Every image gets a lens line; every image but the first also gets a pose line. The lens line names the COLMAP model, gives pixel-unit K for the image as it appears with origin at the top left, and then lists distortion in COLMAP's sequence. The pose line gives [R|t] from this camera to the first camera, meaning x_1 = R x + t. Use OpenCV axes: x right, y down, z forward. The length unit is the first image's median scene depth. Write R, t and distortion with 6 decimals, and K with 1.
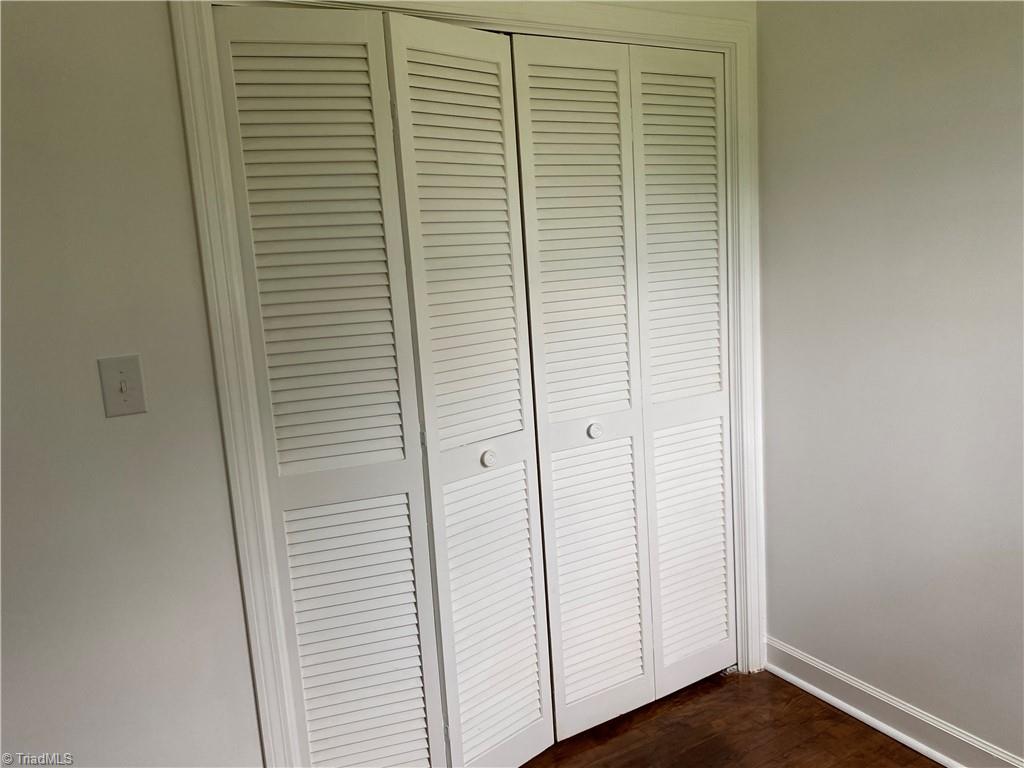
lens RADIAL K [[858.8, 0, 510.7], [0, 858.8, 373.9], [0, 0, 1]] dist [0.017300, 0.004166]
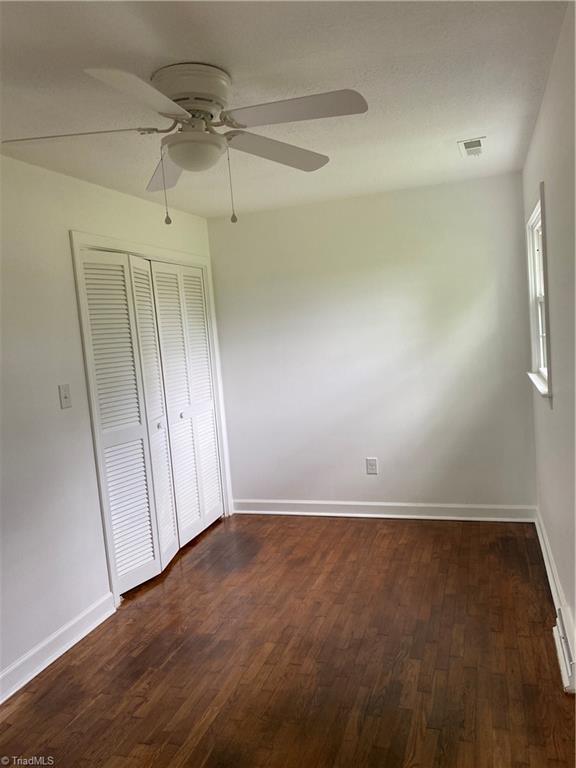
lens RADIAL K [[591.7, 0, 289.3], [0, 591.7, 386.9], [0, 0, 1]] dist [0.038538, -0.046946]
pose [[0.769289, -0.075110, 0.634470, -0.725520], [0.141774, 0.988376, -0.054894, 0.120467], [-0.622972, 0.132181, 0.770996, -0.511032]]
